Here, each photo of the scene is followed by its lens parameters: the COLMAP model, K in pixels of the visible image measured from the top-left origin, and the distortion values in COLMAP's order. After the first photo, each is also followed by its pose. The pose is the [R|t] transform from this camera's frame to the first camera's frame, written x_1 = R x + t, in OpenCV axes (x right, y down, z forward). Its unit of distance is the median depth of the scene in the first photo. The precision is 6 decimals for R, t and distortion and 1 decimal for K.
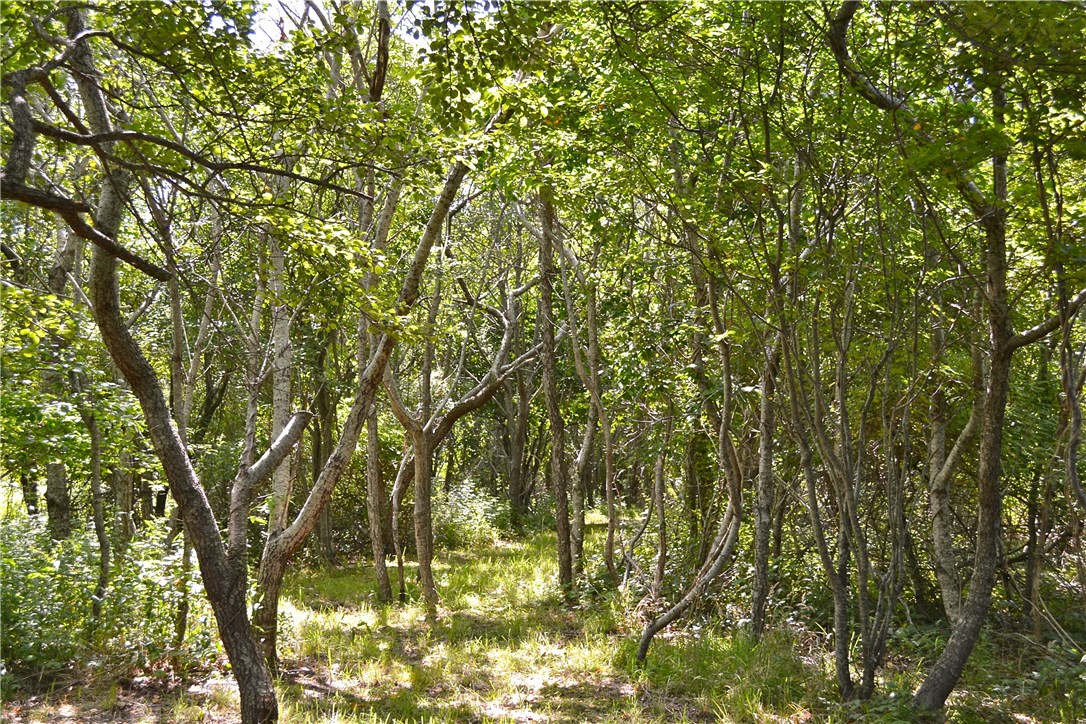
lens RADIAL K [[1499.9, 0, 543.0], [0, 1499.9, 362.0], [0, 0, 1]] dist [-0.040080, -0.039711]
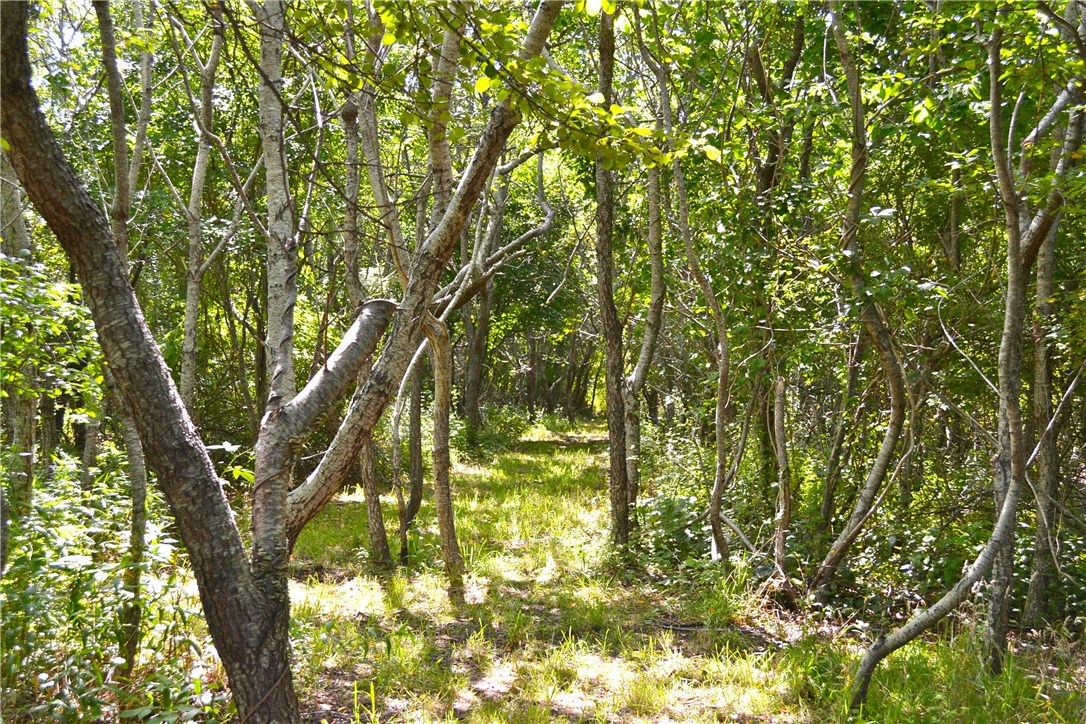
lens RADIAL K [[1499.9, 0, 543.0], [0, 1499.9, 362.0], [0, 0, 1]] dist [-0.040080, -0.039711]
pose [[0.997344, 0.011630, 0.071907, -0.088937], [-0.016078, 0.997972, 0.061589, 0.013354], [-0.071045, -0.062582, 0.995508, 0.285917]]
